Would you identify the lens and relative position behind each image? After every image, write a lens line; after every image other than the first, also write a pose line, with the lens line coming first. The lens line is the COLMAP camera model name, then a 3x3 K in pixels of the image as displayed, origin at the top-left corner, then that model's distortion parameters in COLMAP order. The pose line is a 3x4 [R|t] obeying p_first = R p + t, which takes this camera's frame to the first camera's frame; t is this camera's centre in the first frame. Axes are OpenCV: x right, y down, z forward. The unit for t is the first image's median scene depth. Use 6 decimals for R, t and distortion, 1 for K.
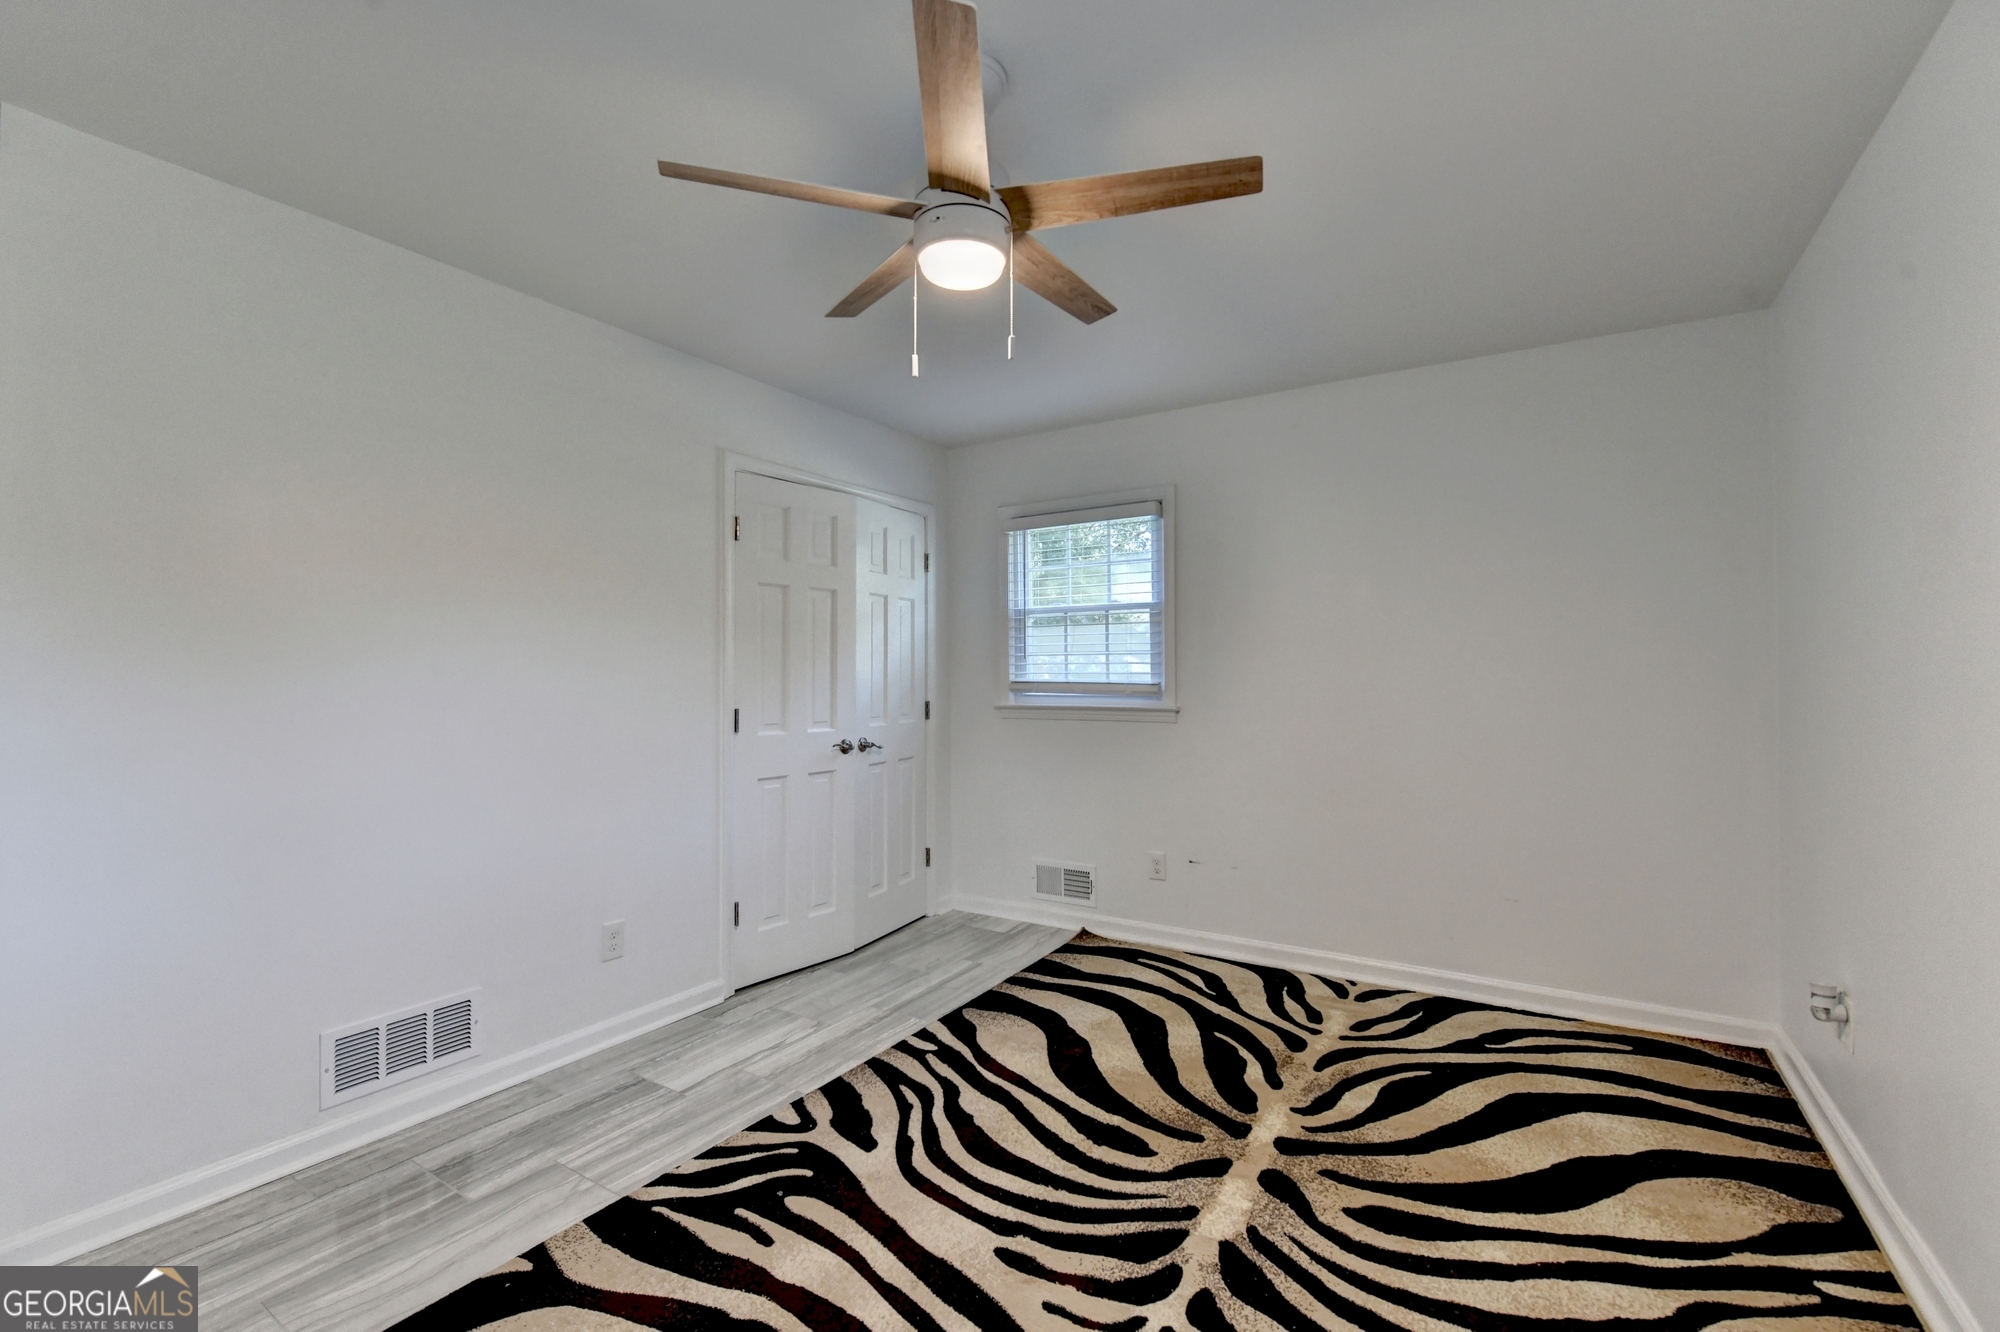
lens RADIAL K [[851.1, 0, 995.1], [0, 851.1, 663.8], [0, 0, 1]] dist [-0.013921, -0.001730]
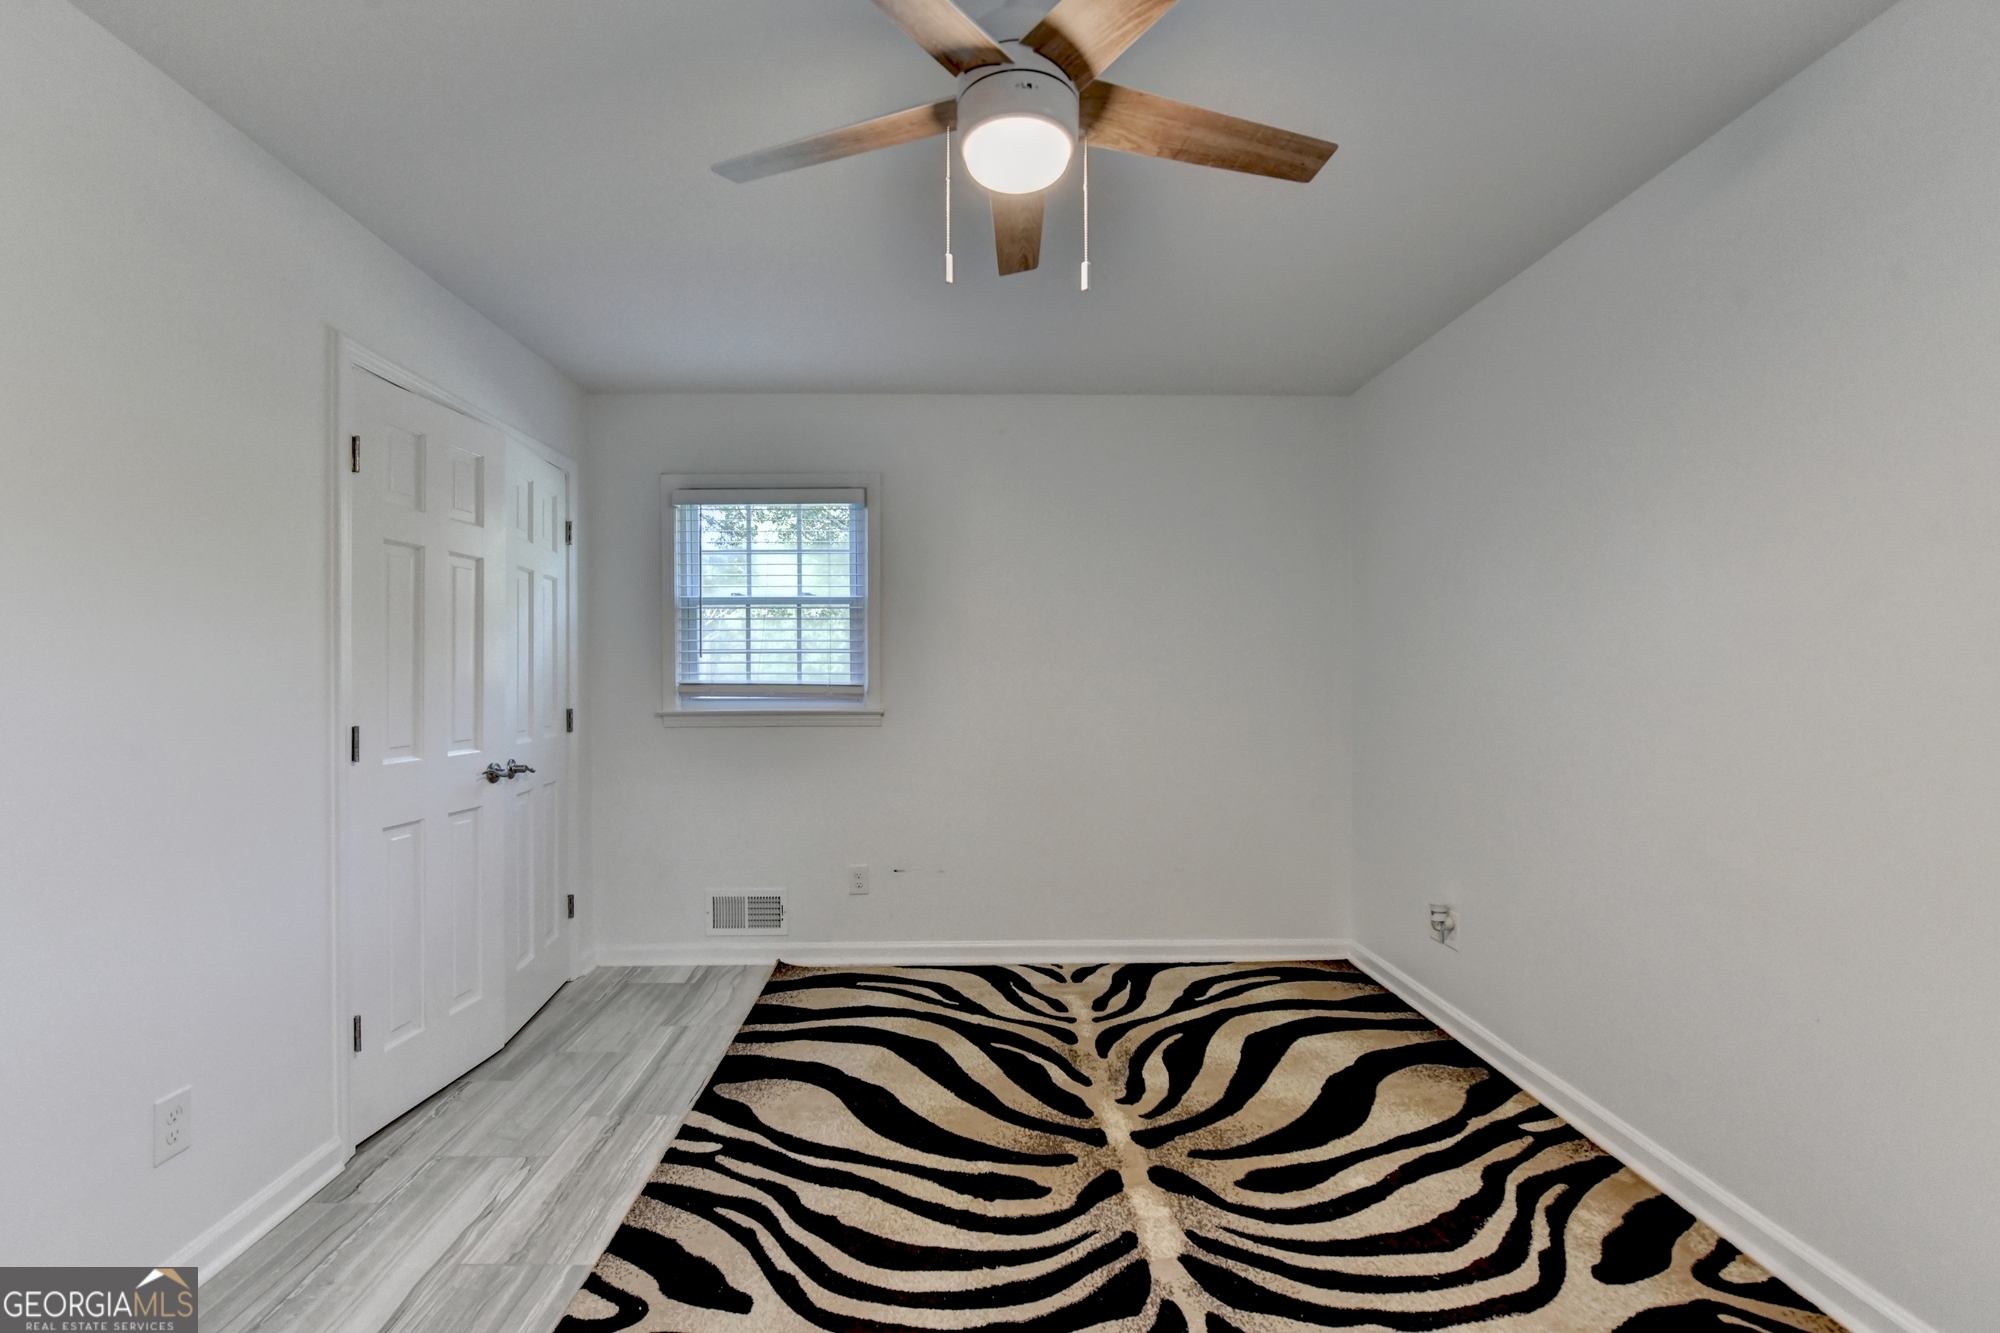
lens RADIAL K [[851.1, 0, 995.7], [0, 851.1, 673.8], [0, 0, 1]] dist [-0.013921, -0.001730]
pose [[0.836496, 0.000197, 0.547973, -0.285522], [-0.005818, 0.999947, 0.008522, 0.003697], [-0.547942, -0.010316, 0.836453, 0.201165]]
